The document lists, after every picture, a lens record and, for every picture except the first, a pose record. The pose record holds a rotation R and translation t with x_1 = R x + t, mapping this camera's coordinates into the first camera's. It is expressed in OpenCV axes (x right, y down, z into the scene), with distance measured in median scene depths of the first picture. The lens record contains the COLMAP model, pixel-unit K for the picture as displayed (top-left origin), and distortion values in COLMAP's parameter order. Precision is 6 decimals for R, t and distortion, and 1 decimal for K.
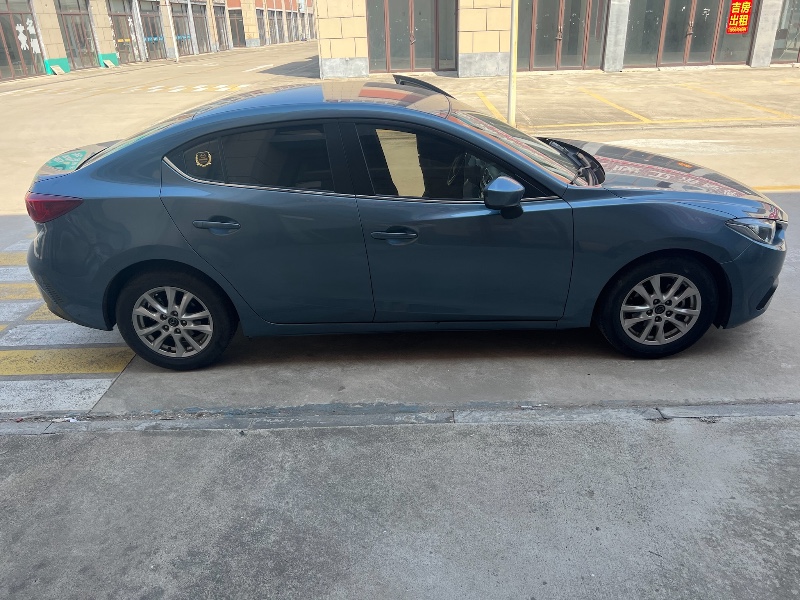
lens RADIAL K [[601.1, 0, 400.0], [0, 601.1, 300.0], [0, 0, 1]] dist [0.045189, -0.052152]
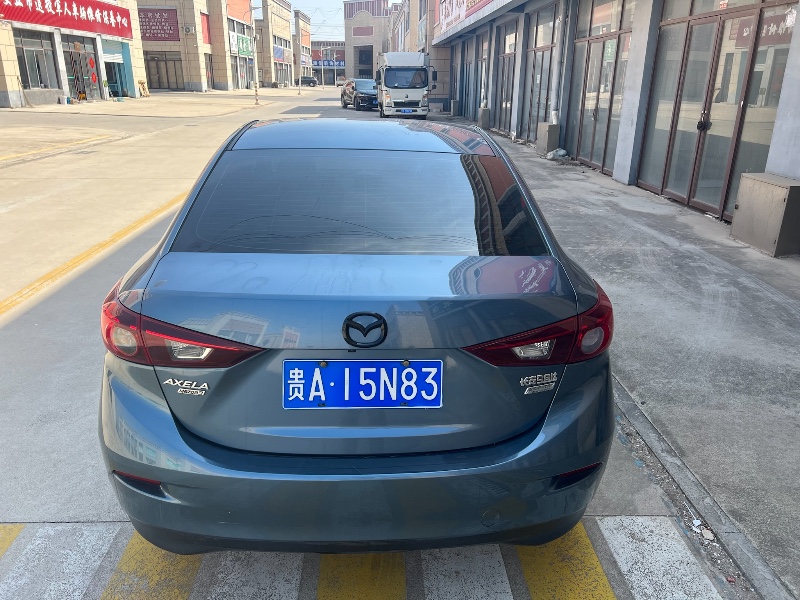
lens RADIAL K [[601.1, 0, 400.0], [0, 601.1, 300.0], [0, 0, 1]] dist [0.045189, -0.052152]
pose [[-0.050842, -0.310120, 0.949337, -1.034812], [0.412172, 0.859322, 0.302788, -0.392085], [-0.909686, 0.406684, 0.084134, 1.025681]]
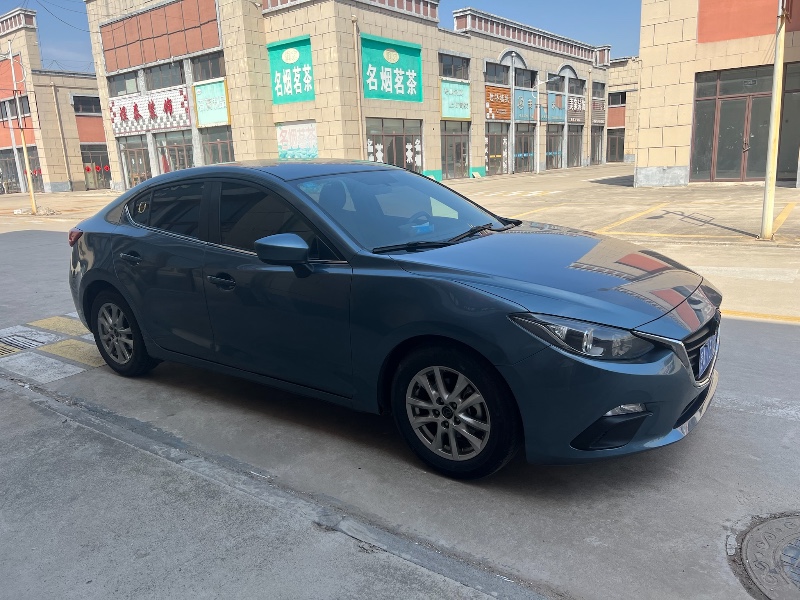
lens RADIAL K [[601.1, 0, 400.0], [0, 601.1, 300.0], [0, 0, 1]] dist [0.045189, -0.052152]
pose [[0.812546, 0.127444, -0.568794, 0.766449], [-0.225661, 0.968491, -0.105366, -0.028505], [0.537444, 0.213970, 0.815703, 0.270629]]
